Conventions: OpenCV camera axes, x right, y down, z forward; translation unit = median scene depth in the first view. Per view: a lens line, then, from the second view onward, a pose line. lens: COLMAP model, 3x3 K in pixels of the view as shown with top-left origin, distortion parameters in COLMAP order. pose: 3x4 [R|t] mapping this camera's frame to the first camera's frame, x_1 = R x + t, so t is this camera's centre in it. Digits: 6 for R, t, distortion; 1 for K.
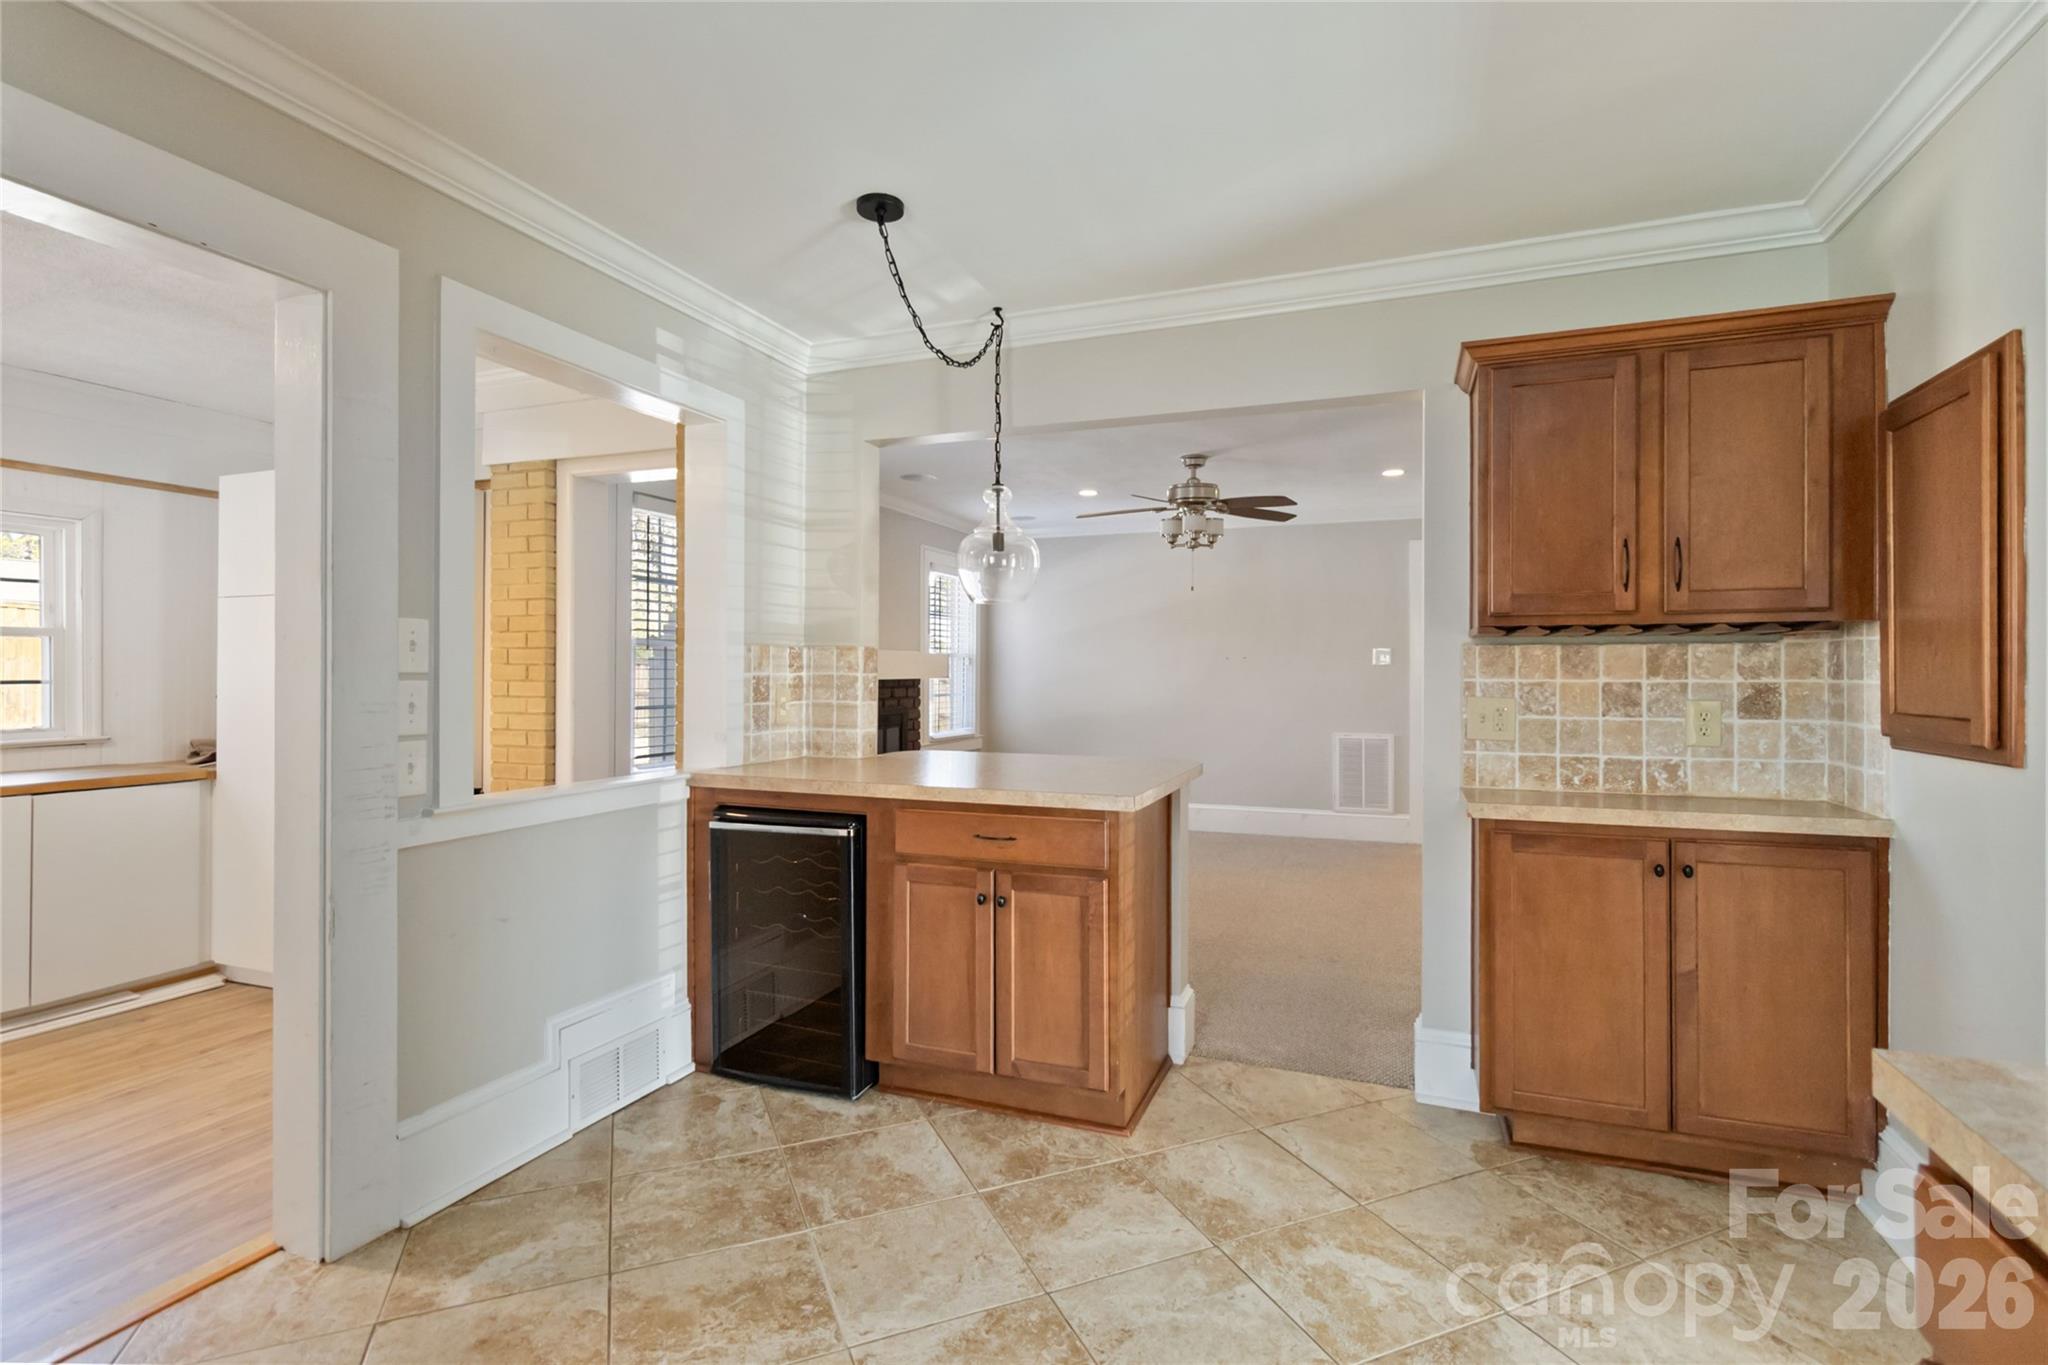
lens RADIAL K [[959.3, 0, 1036.8], [0, 959.3, 670.1], [0, 0, 1]] dist [0.001434, -0.000723]
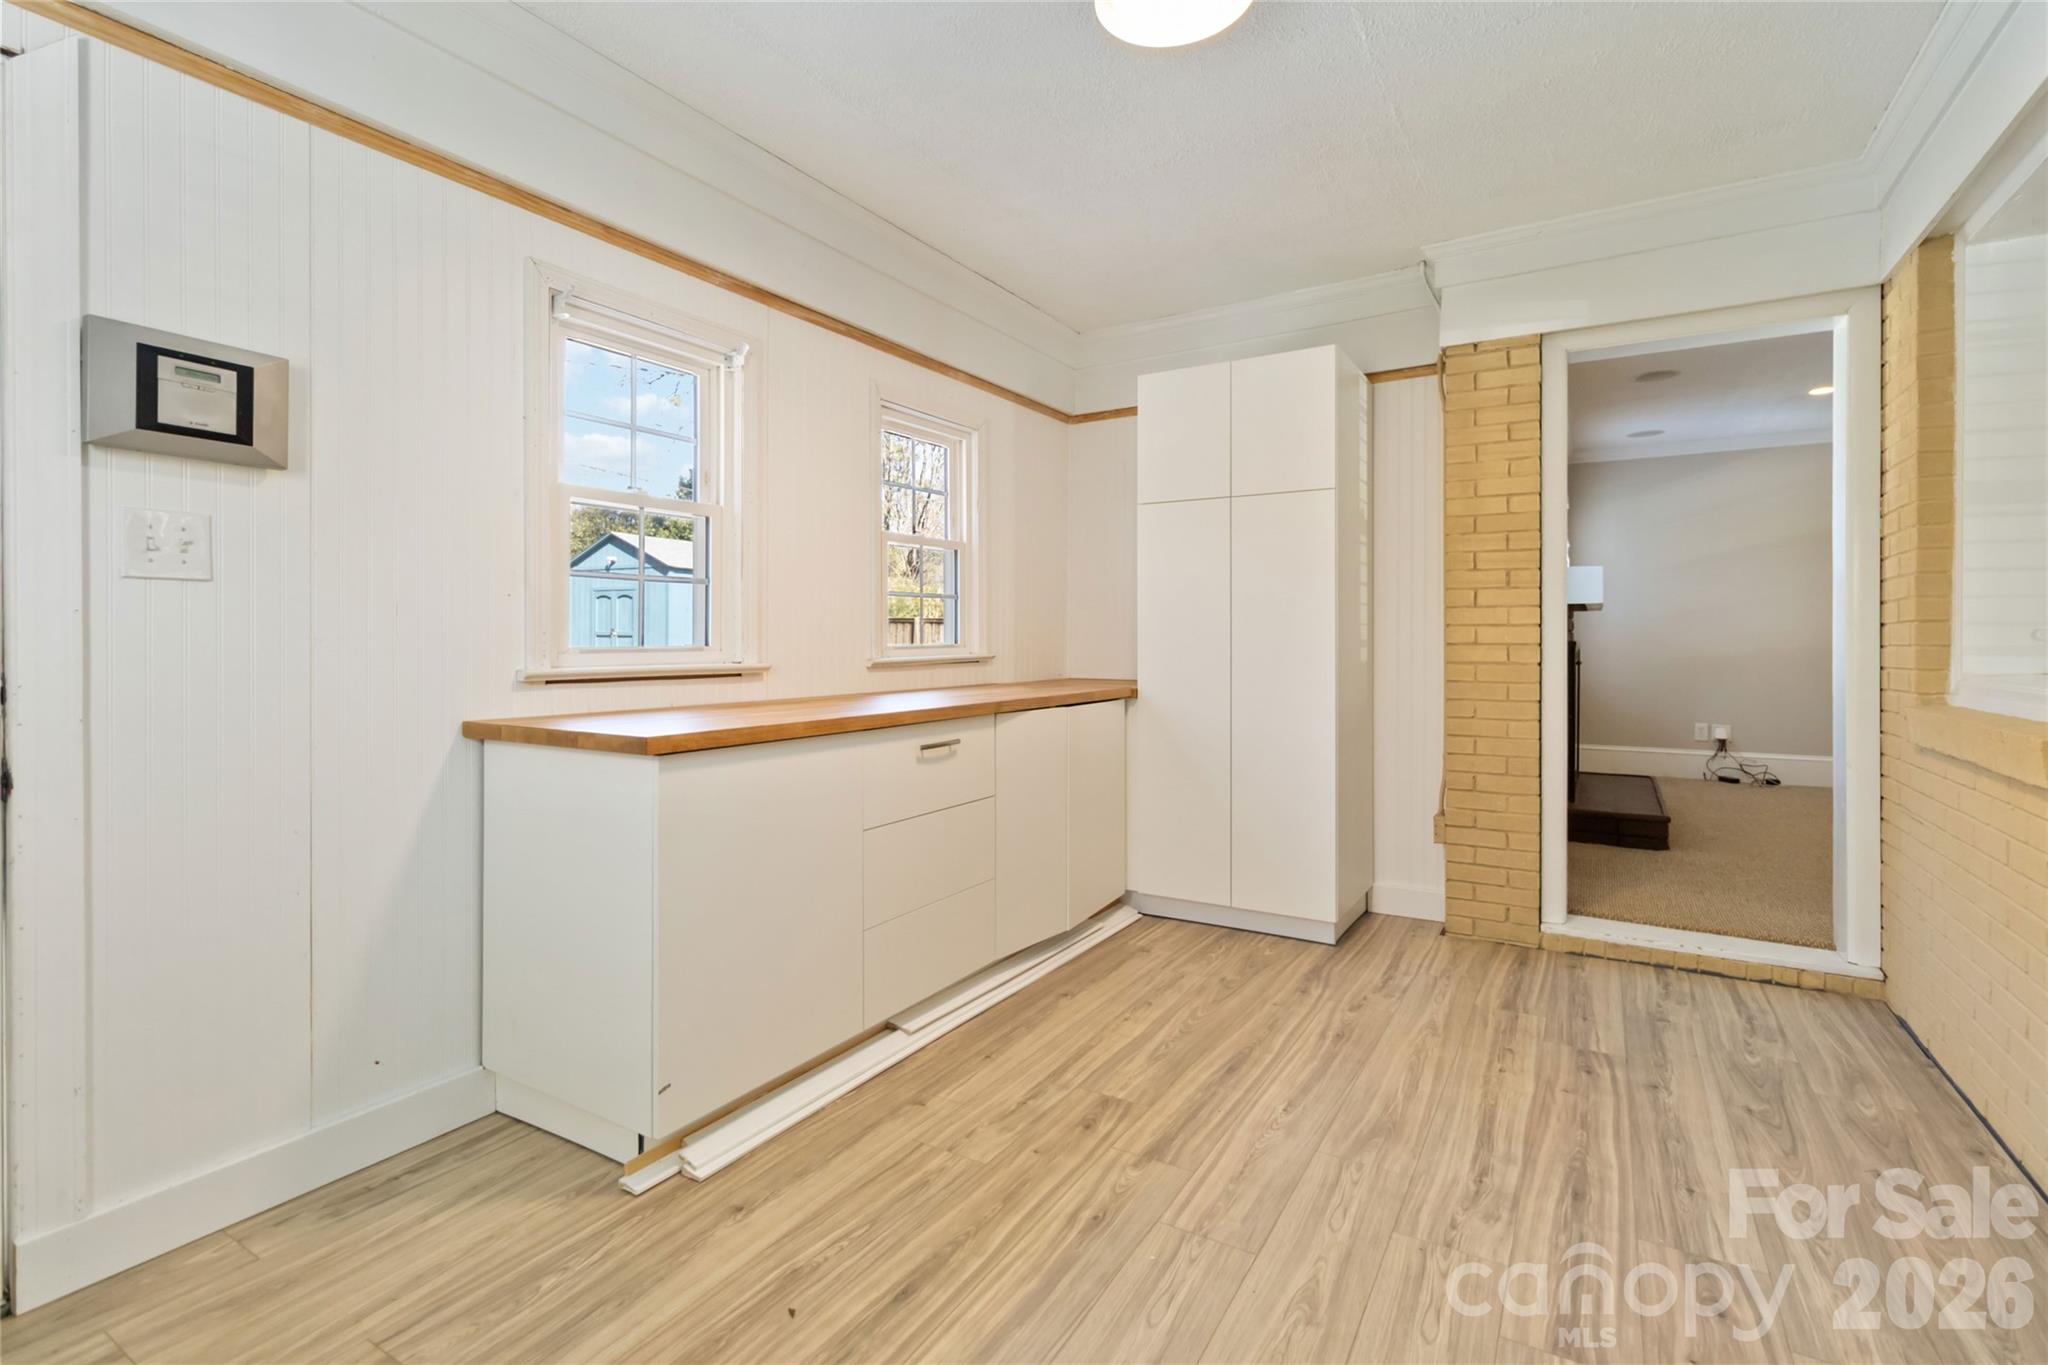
lens RADIAL K [[959.3, 0, 1020.4], [0, 959.3, 637.3], [0, 0, 1]] dist [0.001434, -0.000723]
pose [[0.983934, -0.004191, -0.178486, -0.998296], [0.004042, 0.999991, -0.001200, 0.068327], [0.178489, 0.000459, 0.983942, 0.072109]]
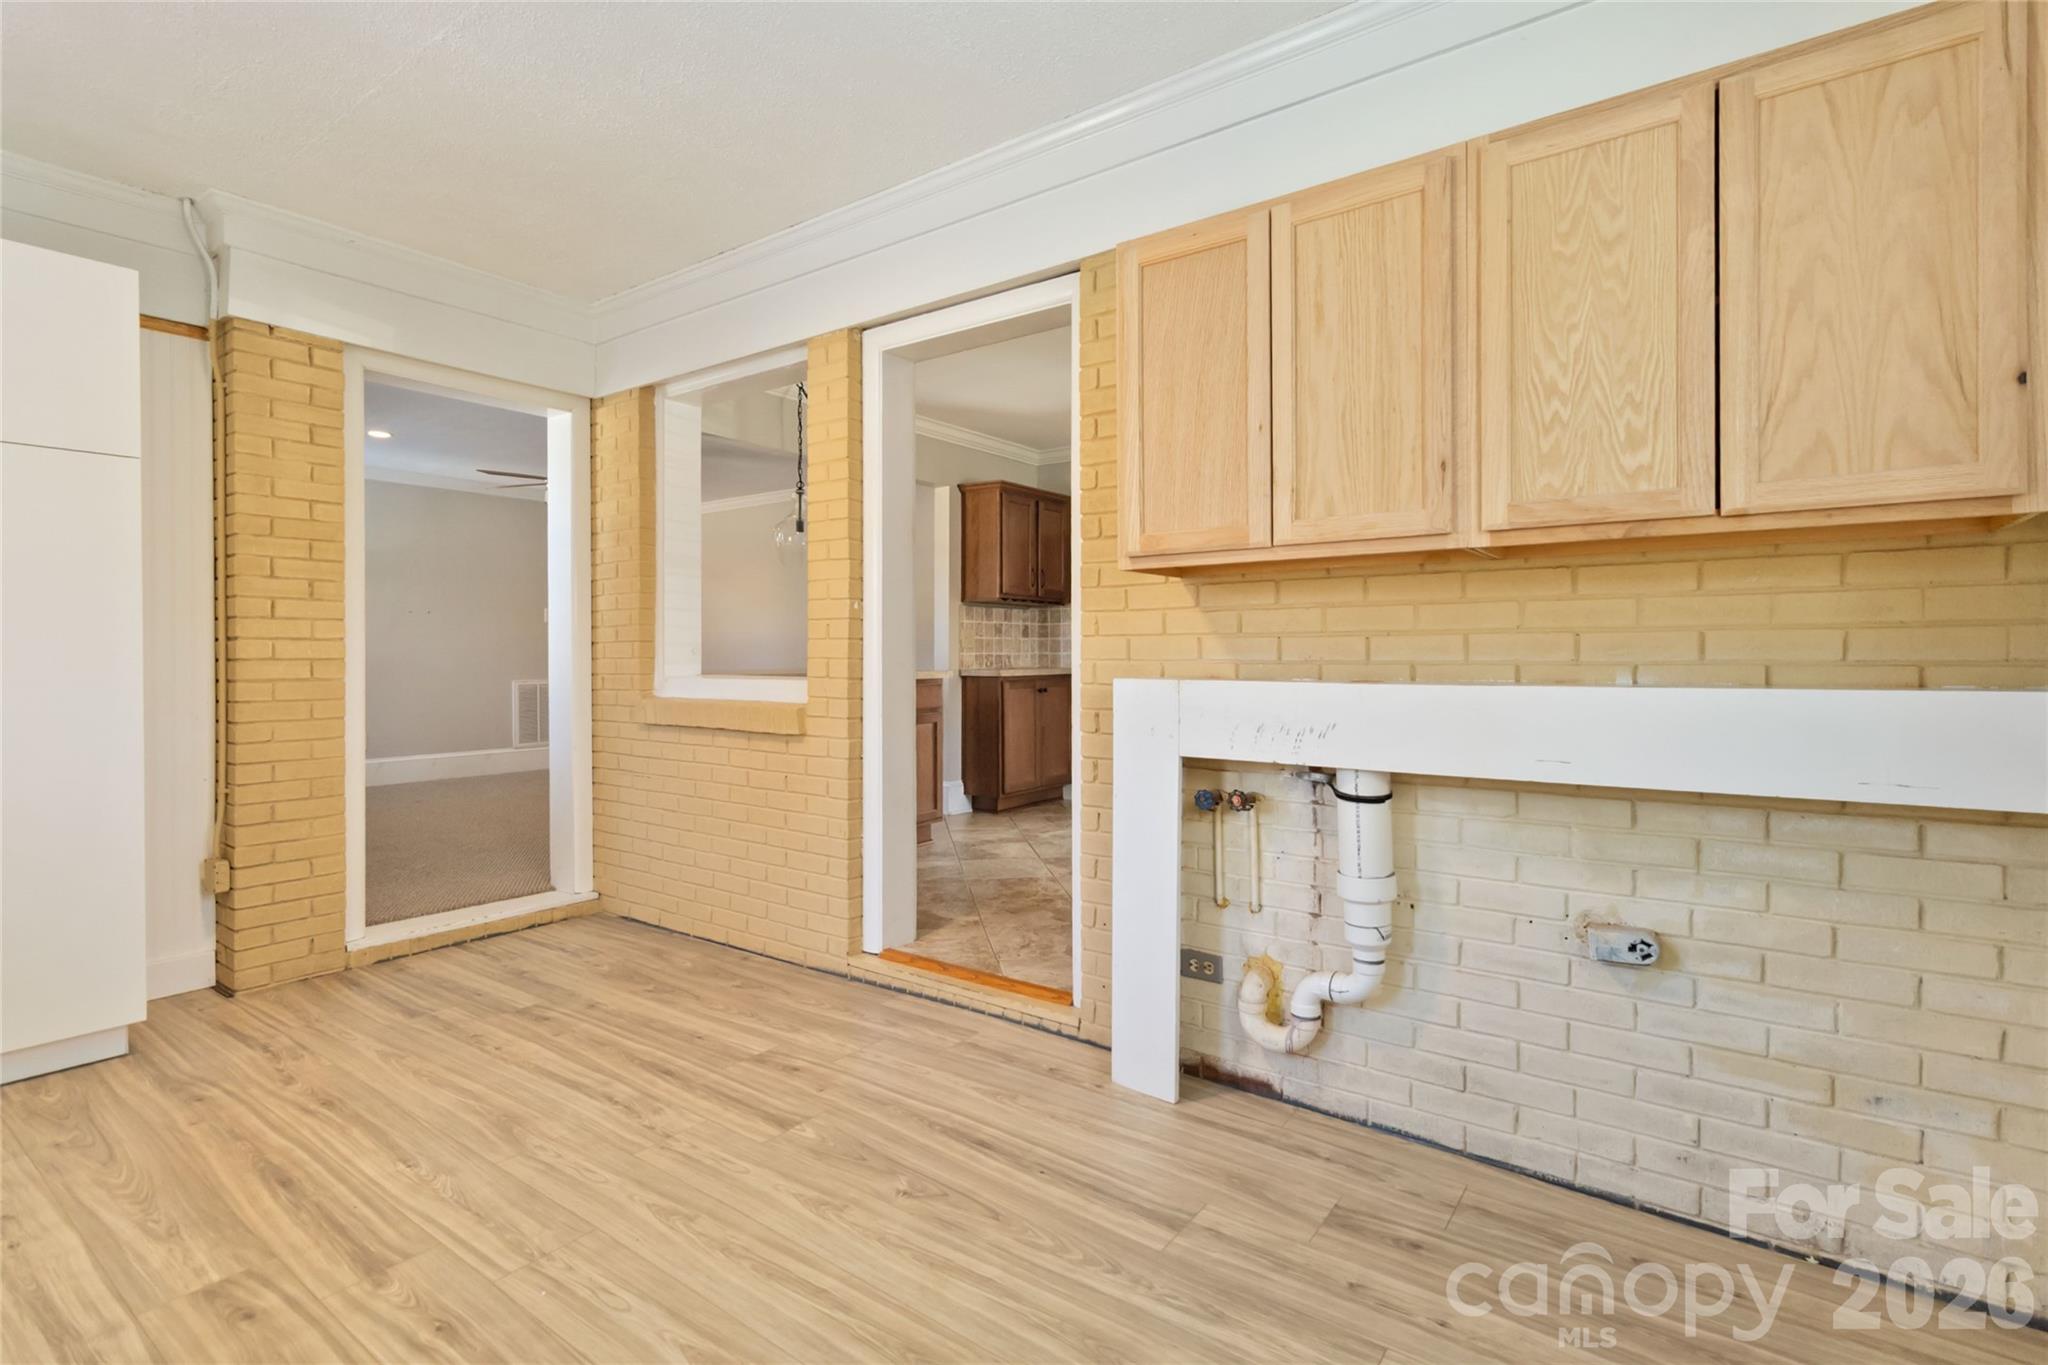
lens RADIAL K [[959.3, 0, 1076.1], [0, 959.3, 653.3], [0, 0, 1]] dist [0.001434, -0.000723]
pose [[0.221086, -0.003610, 0.975248, -1.458906], [-0.000340, 0.999993, 0.003778, 0.066403], [-0.975254, -0.001167, 0.221083, 0.215891]]
